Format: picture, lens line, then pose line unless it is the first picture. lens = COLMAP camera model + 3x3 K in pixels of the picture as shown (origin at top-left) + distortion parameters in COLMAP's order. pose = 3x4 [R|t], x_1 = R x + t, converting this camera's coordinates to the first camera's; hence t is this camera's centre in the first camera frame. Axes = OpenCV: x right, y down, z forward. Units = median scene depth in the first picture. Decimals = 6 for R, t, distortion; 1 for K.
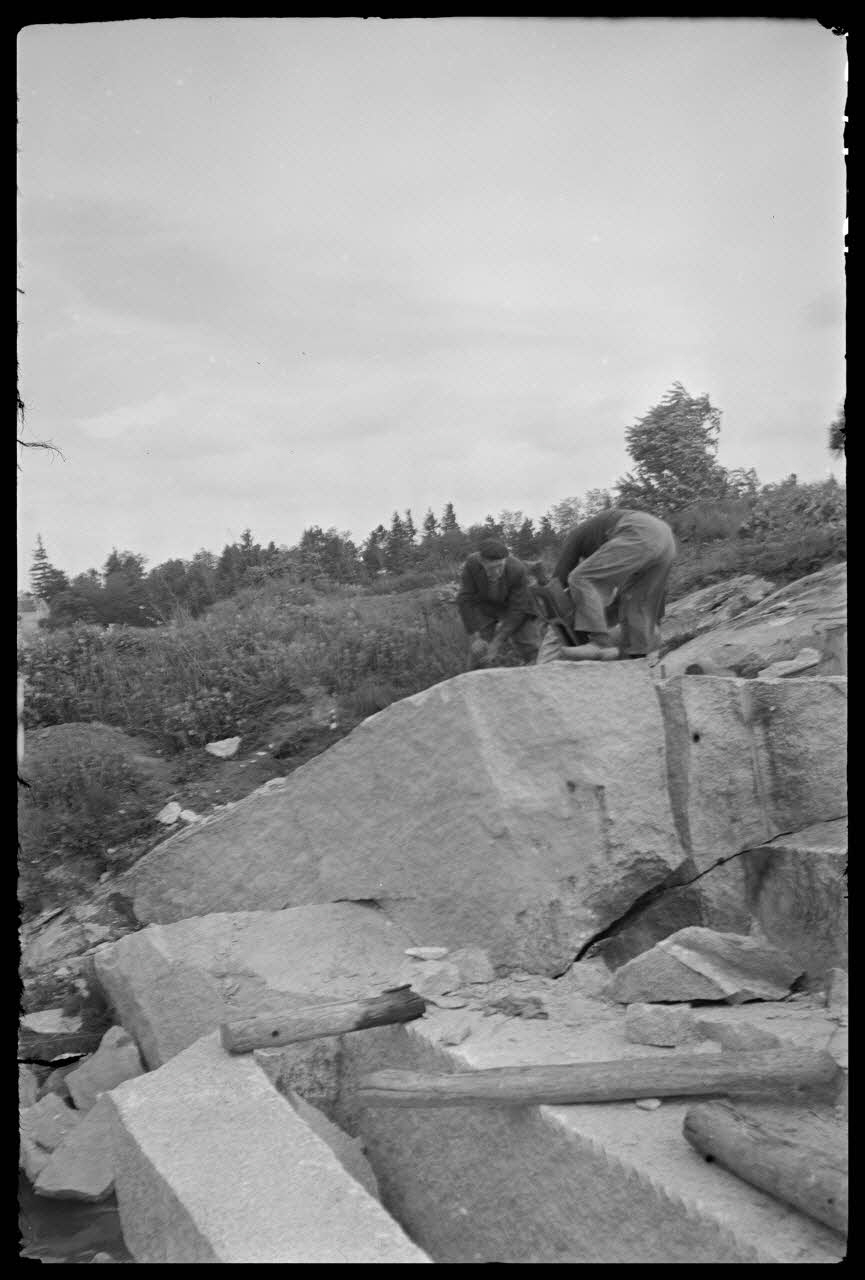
lens RADIAL K [[1474.7, 0, 392.7], [0, 1474.7, 637.6], [0, 0, 1]] dist [0.078996, -0.280127]
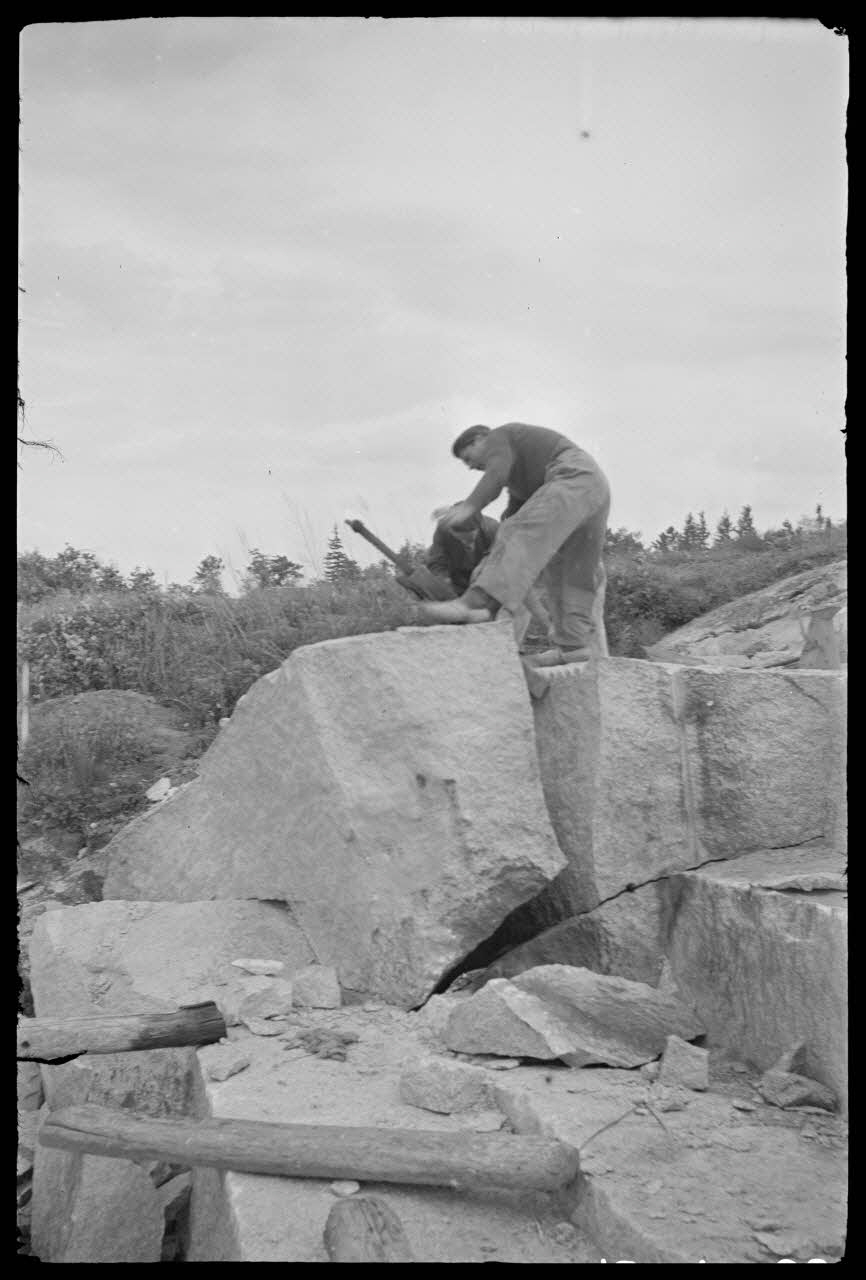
lens RADIAL K [[1452.7, 0, 448.1], [0, 1452.7, 643.4], [0, 0, 1]] dist [0.019394, -0.014506]
pose [[0.979302, 0.050718, -0.195948, 0.267266], [-0.050512, 0.998705, 0.006052, 0.017602], [0.196001, 0.003971, 0.980596, 0.196448]]
